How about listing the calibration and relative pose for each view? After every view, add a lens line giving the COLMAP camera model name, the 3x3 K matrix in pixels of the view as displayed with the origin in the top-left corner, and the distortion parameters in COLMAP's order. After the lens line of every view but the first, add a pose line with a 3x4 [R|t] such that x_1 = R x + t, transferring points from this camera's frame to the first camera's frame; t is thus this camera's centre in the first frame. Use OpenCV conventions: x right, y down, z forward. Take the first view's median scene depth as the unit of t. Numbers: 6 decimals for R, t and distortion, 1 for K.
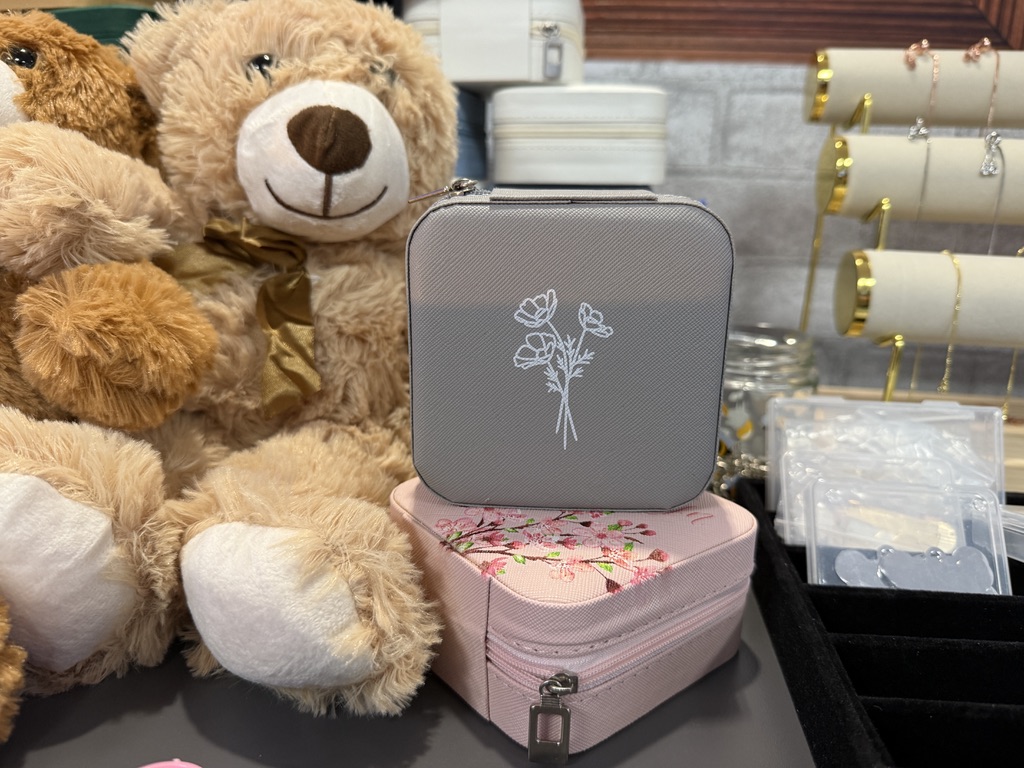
lens RADIAL K [[732.5, 0, 512.0], [0, 732.5, 384.0], [0, 0, 1]] dist [-0.001300, -0.000634]
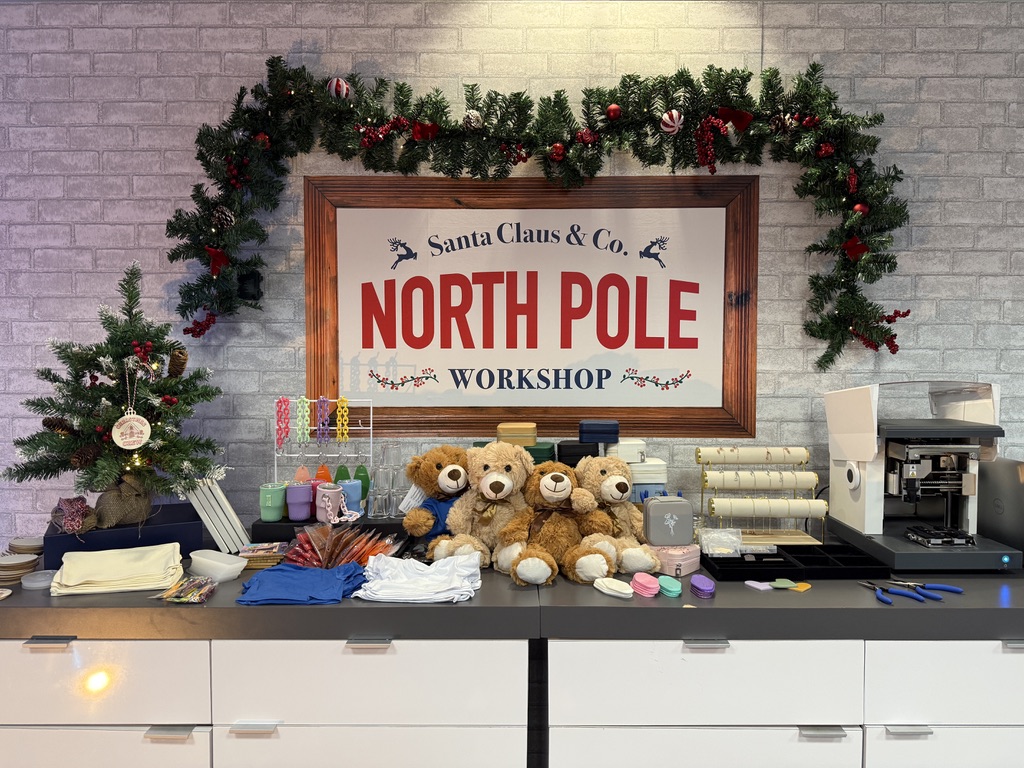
lens RADIAL K [[732.5, 0, 512.0], [0, 732.5, 384.0], [0, 0, 1]] dist [-0.001300, -0.000634]
pose [[0.989163, -0.024998, 0.144679, -1.583907], [0.059150, 0.969744, -0.236850, 0.161074], [-0.134381, 0.242841, 0.960713, -3.833118]]
